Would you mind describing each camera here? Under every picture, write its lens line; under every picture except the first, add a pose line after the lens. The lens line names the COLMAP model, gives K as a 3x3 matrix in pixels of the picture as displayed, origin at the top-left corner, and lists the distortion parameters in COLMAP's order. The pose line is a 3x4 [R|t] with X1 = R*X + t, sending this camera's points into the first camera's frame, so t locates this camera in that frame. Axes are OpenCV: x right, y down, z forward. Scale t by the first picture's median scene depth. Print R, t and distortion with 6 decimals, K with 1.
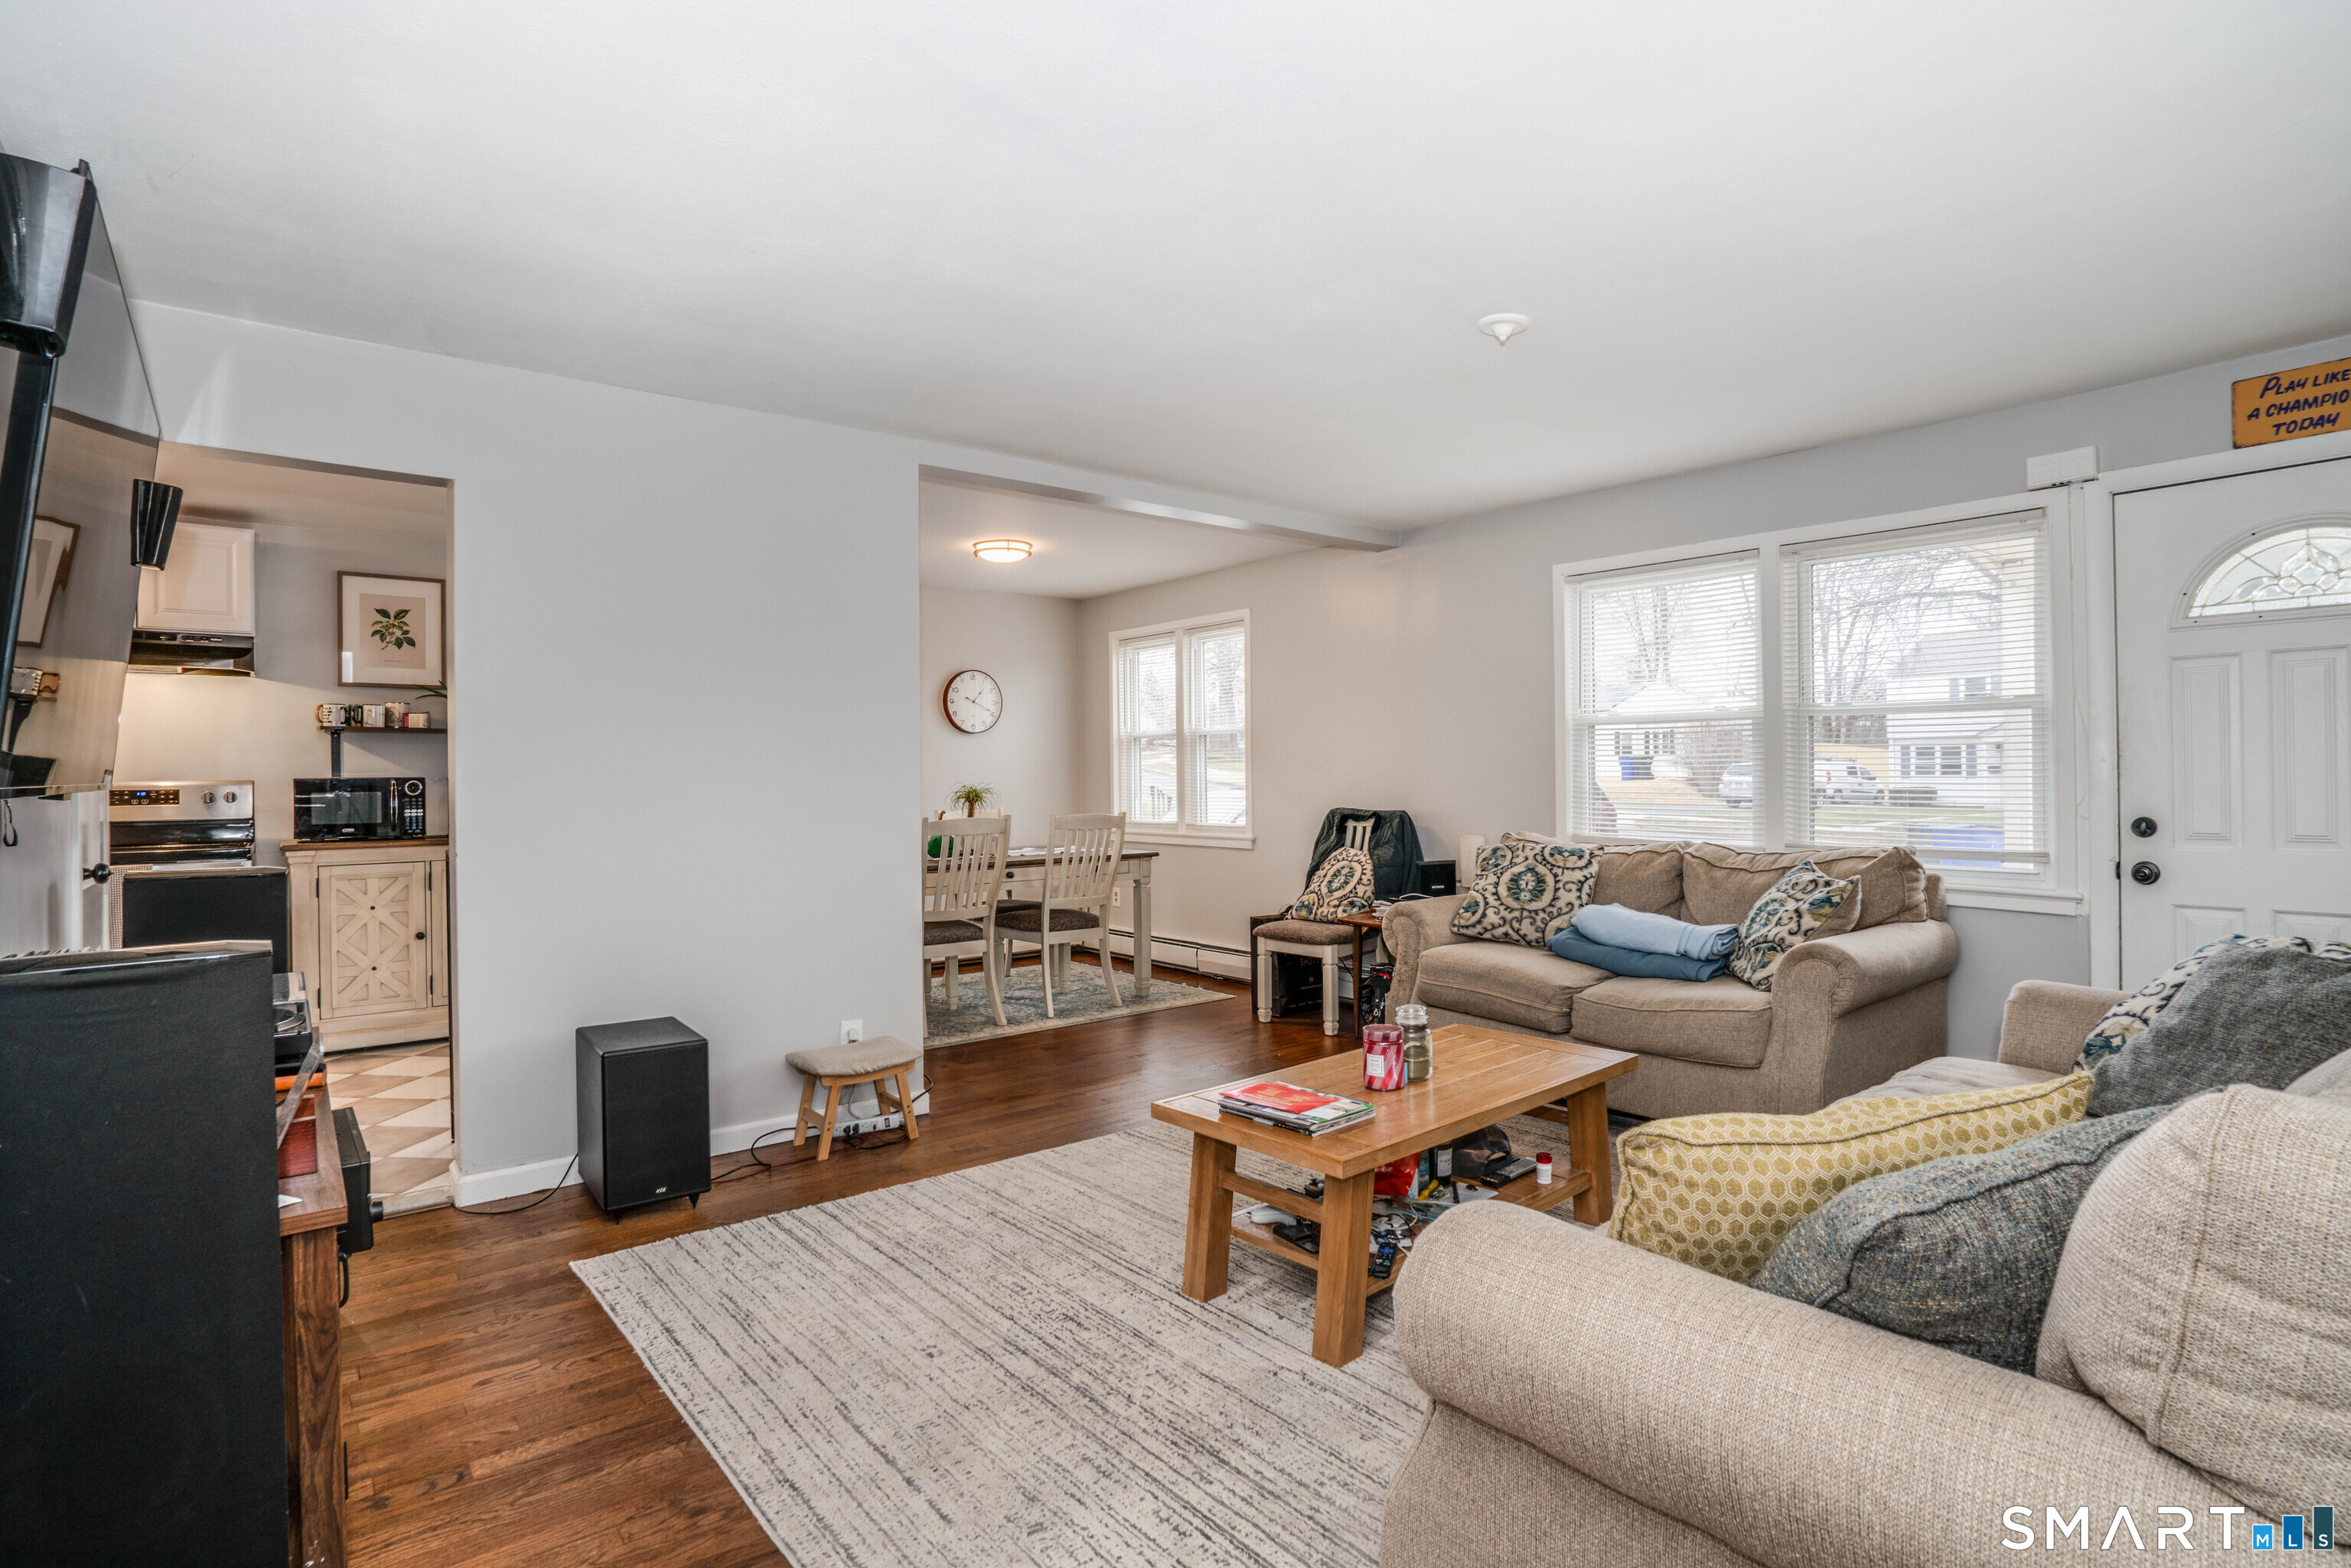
lens RADIAL K [[1142.3, 0, 1191.0], [0, 1142.3, 790.2], [0, 0, 1]] dist [-0.023390, 0.000117]
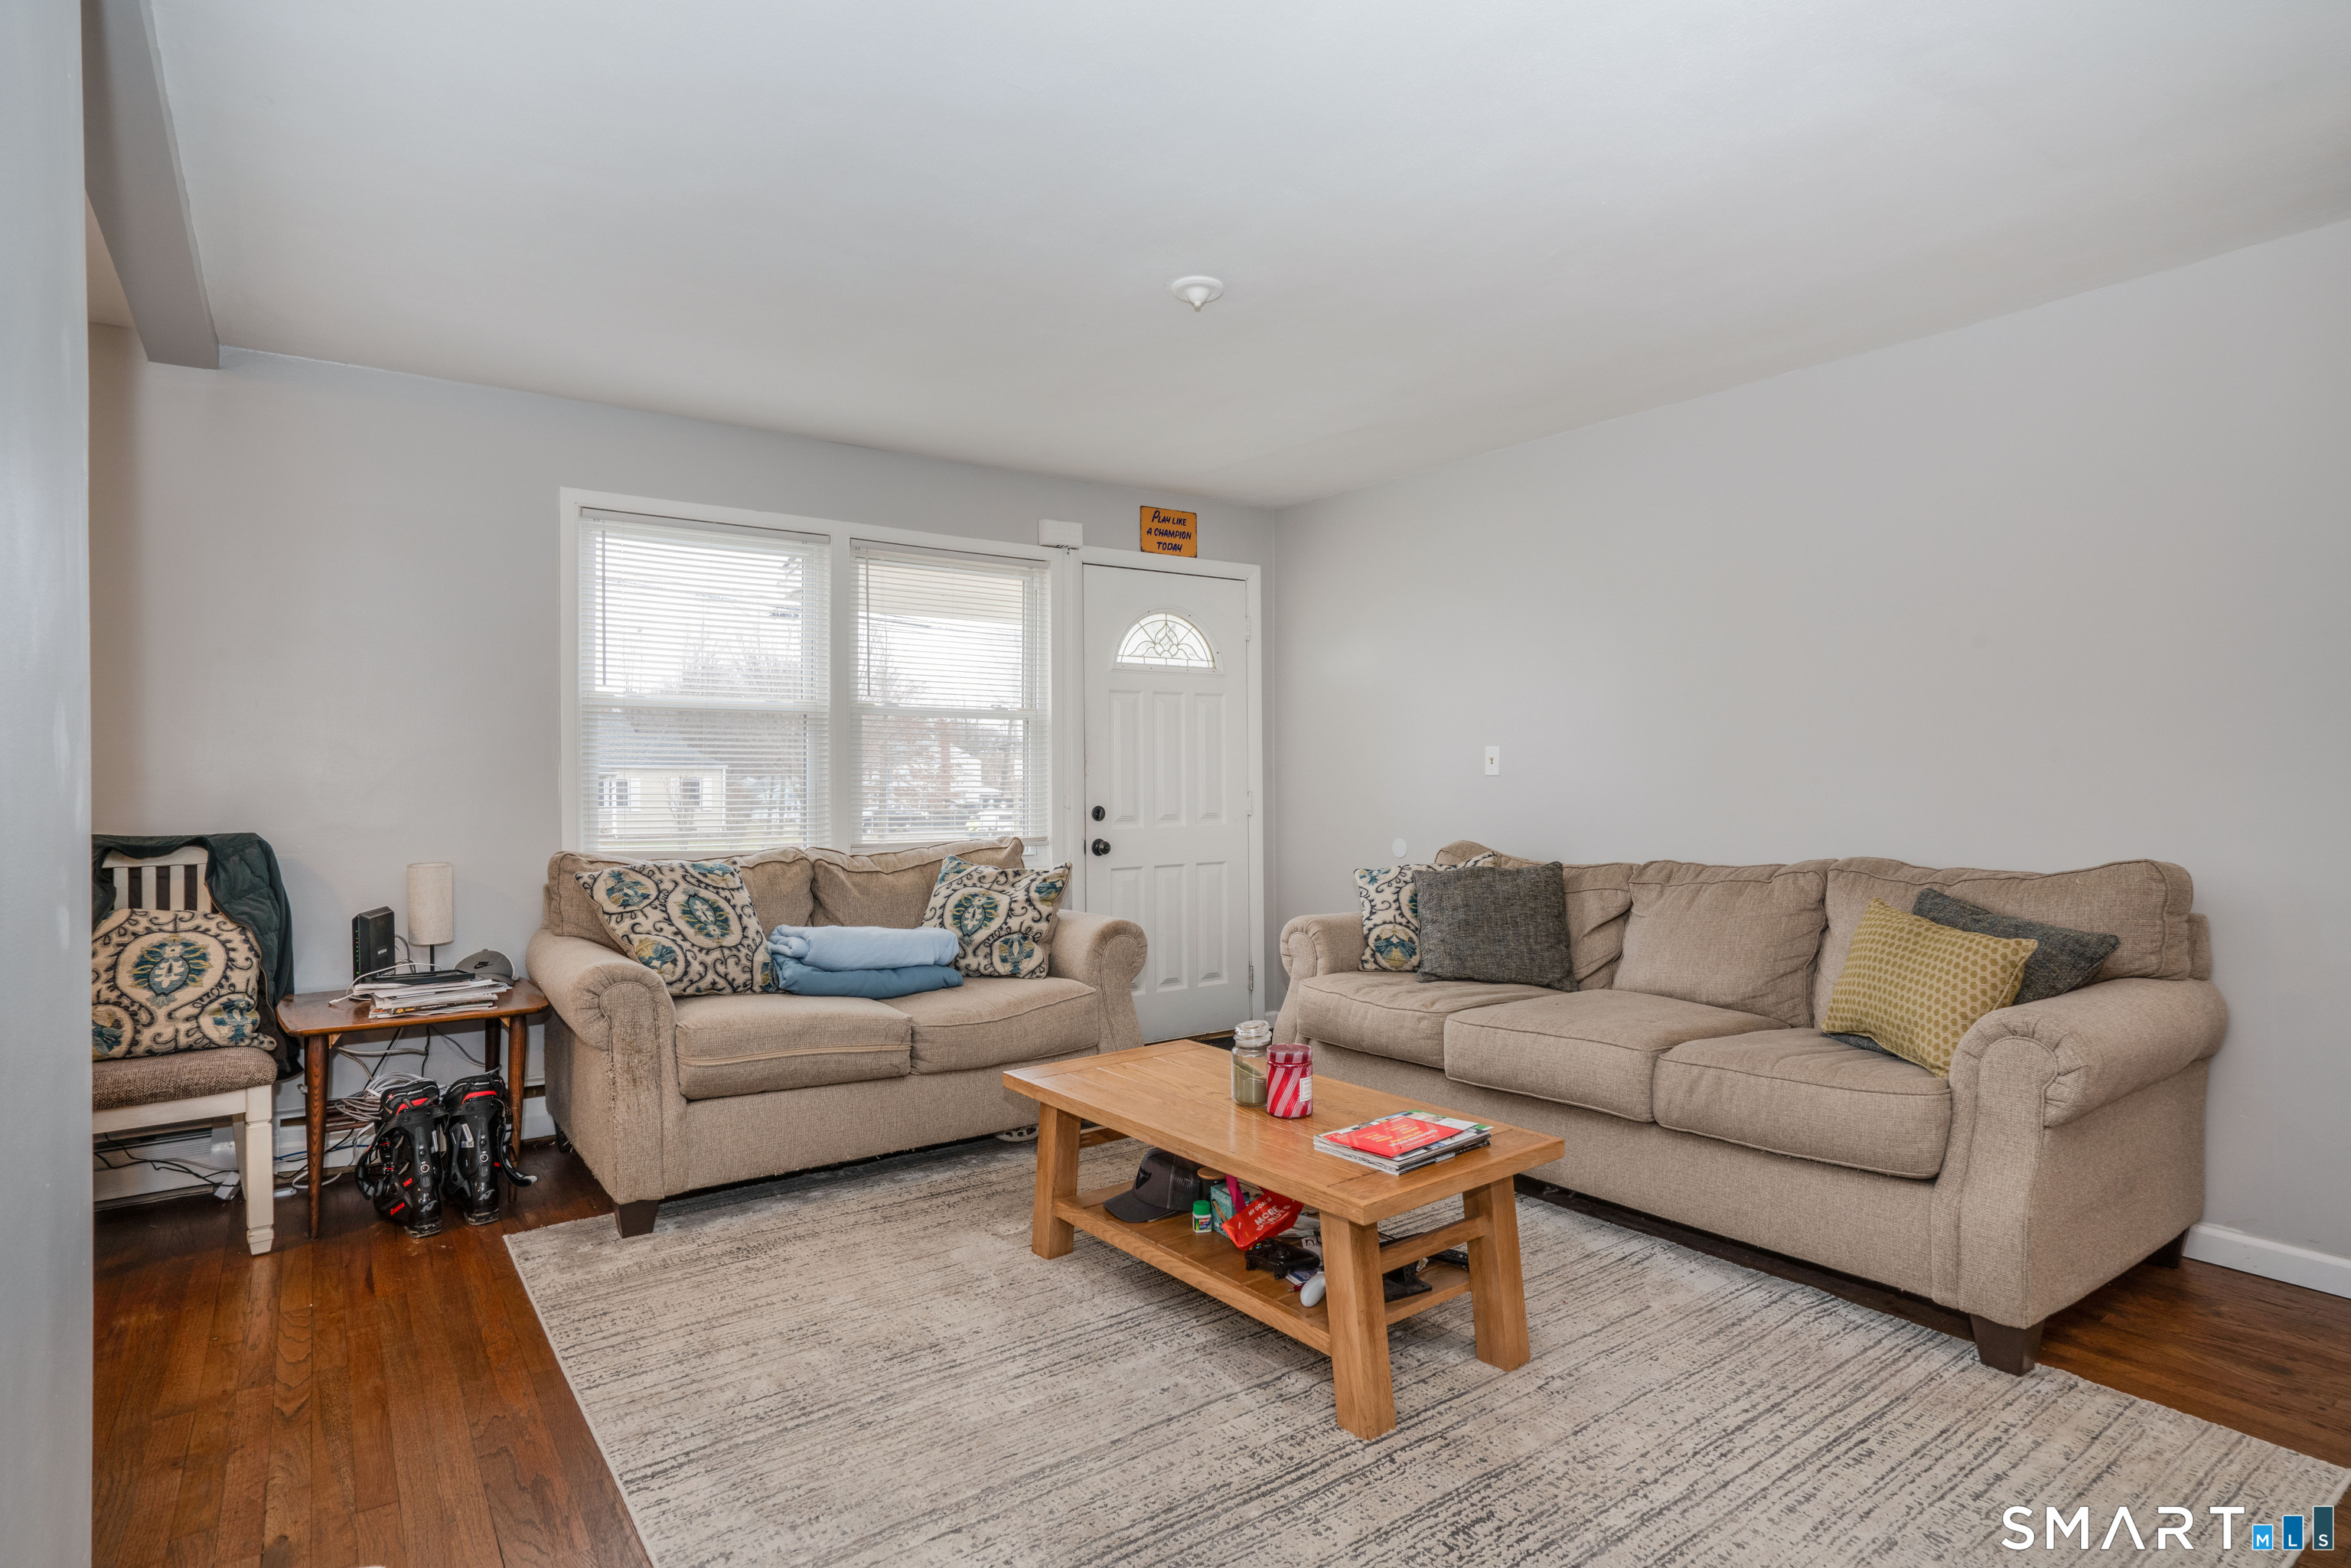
lens RADIAL K [[1232.6, 0, 1166.3], [0, 1232.6, 769.6], [0, 0, 1]] dist [-0.024431, 0.000291]
pose [[0.083272, 0.014630, 0.996419, -0.600362], [0.015839, 0.999746, -0.016003, 0.004761], [-0.996401, 0.017115, 0.083019, 0.761809]]
